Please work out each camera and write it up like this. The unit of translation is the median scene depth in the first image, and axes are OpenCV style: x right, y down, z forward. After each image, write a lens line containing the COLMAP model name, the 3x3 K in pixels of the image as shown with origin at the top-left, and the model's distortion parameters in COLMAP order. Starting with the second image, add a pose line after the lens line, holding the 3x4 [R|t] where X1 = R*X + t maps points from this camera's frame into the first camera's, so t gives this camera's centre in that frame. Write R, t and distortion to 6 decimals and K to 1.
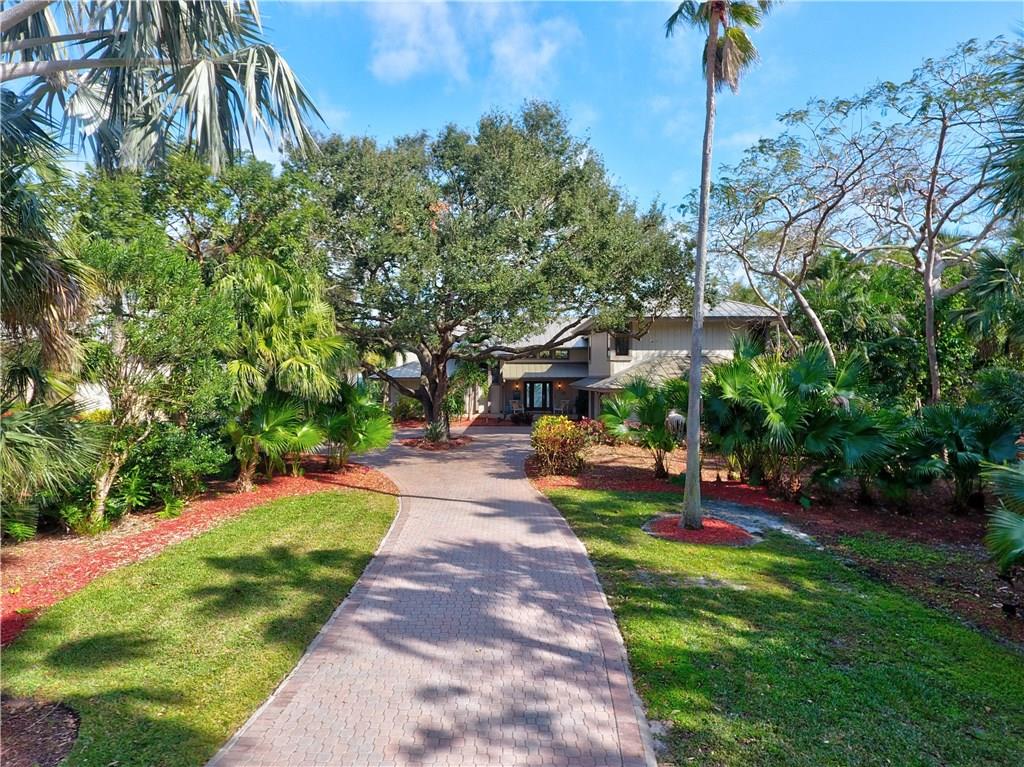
lens RADIAL K [[579.0, 0, 510.6], [0, 579.0, 376.0], [0, 0, 1]] dist [0.000599, 0.000694]
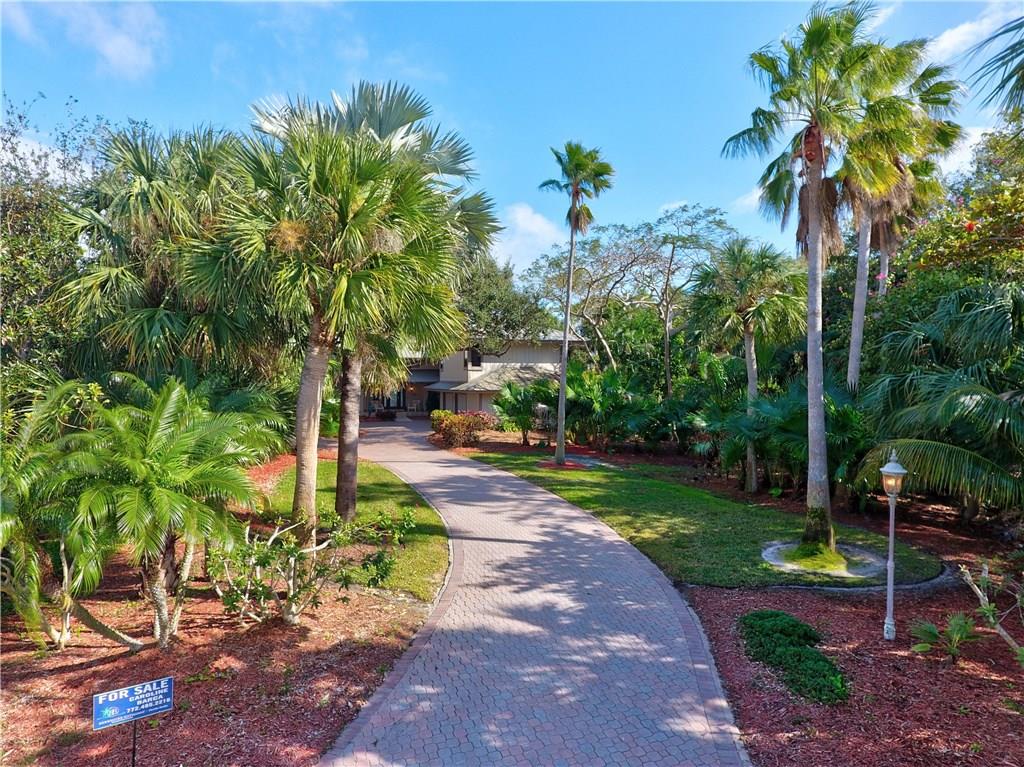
lens RADIAL K [[579.0, 0, 510.6], [0, 579.0, 376.0], [0, 0, 1]] dist [0.000599, 0.000694]
pose [[0.933391, 0.004592, 0.358833, -0.303829], [-0.002639, 0.999979, -0.005931, -0.007015], [-0.358853, 0.004589, 0.933383, -0.408556]]
